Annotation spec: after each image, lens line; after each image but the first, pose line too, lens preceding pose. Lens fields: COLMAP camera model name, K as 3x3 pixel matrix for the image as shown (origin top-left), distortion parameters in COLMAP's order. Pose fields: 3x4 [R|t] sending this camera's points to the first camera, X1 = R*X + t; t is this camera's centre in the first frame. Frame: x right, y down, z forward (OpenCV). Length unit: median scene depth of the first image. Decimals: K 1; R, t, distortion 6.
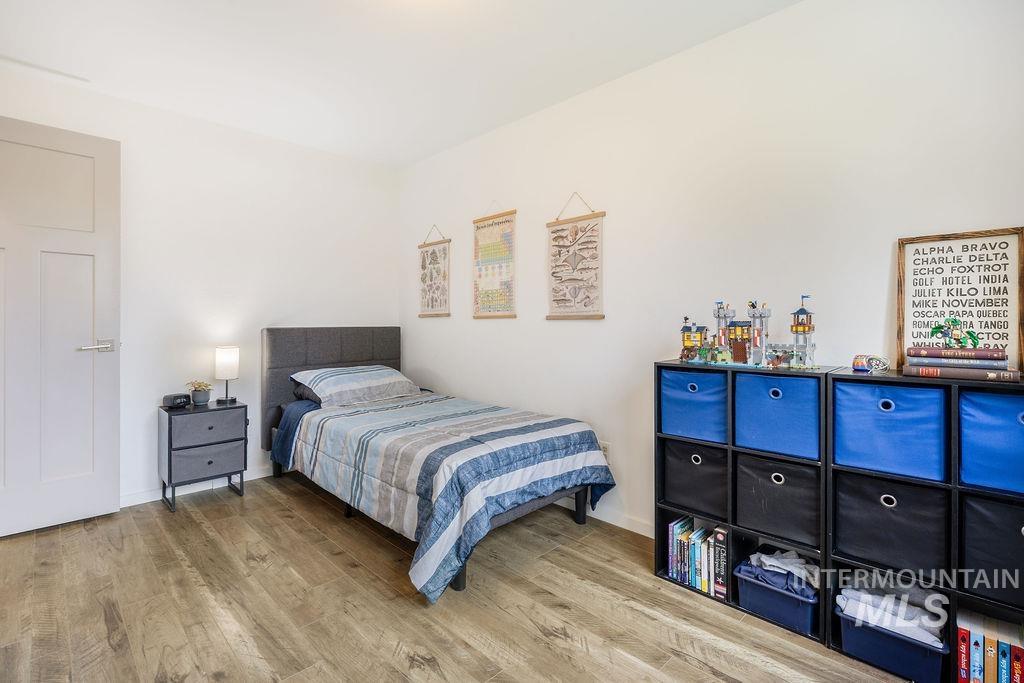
lens RADIAL K [[469.0, 0, 510.6], [0, 469.0, 319.3], [0, 0, 1]] dist [0.001772, 0.000430]
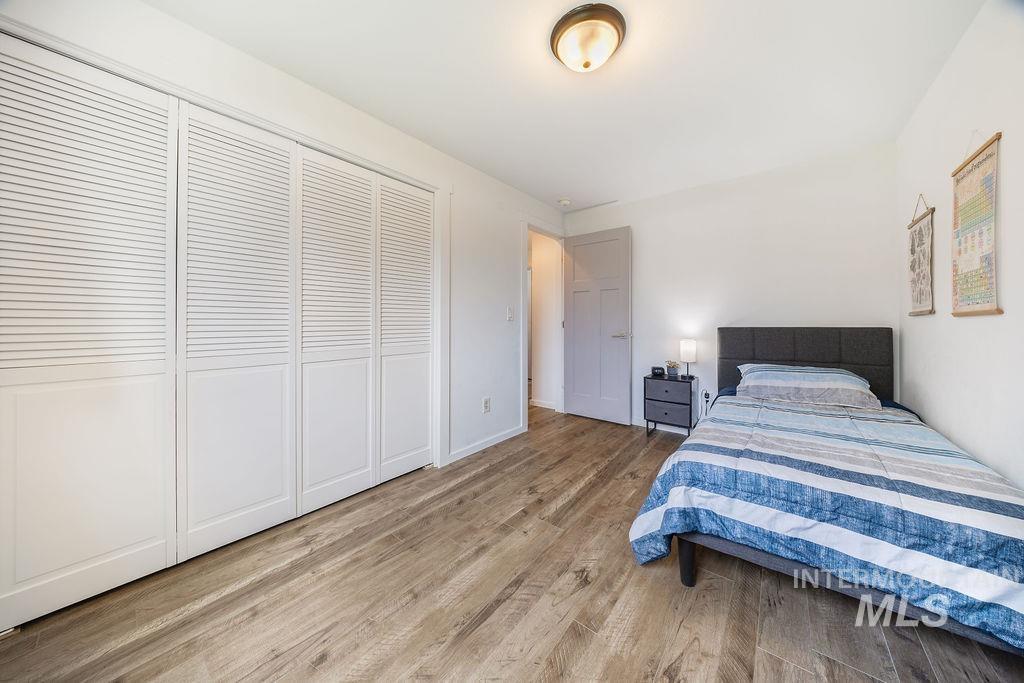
lens RADIAL K [[333.8, 0, 511.4], [0, 333.8, 321.7], [0, 0, 1]] dist [-0.008140, -0.000017]
pose [[0.104902, -0.005093, -0.994470, 0.404490], [0.007130, 0.999965, -0.004369, 0.004249], [0.994457, -0.006632, 0.104935, 0.389768]]
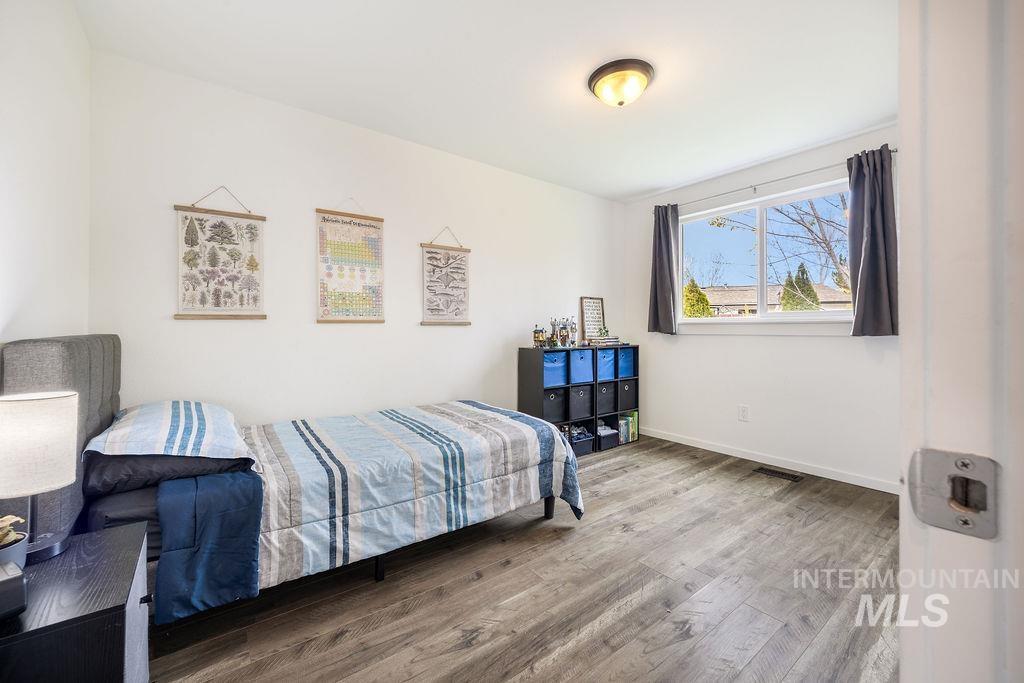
lens RADIAL K [[403.6, 0, 508.2], [0, 403.6, 325.0], [0, 0, 1]] dist [0.010454, -0.000531]
pose [[0.148841, 0.005317, 0.988847, -0.944988], [-0.010081, 0.999942, -0.003859, 0.002541], [-0.988810, -0.009394, 0.148886, 0.672840]]
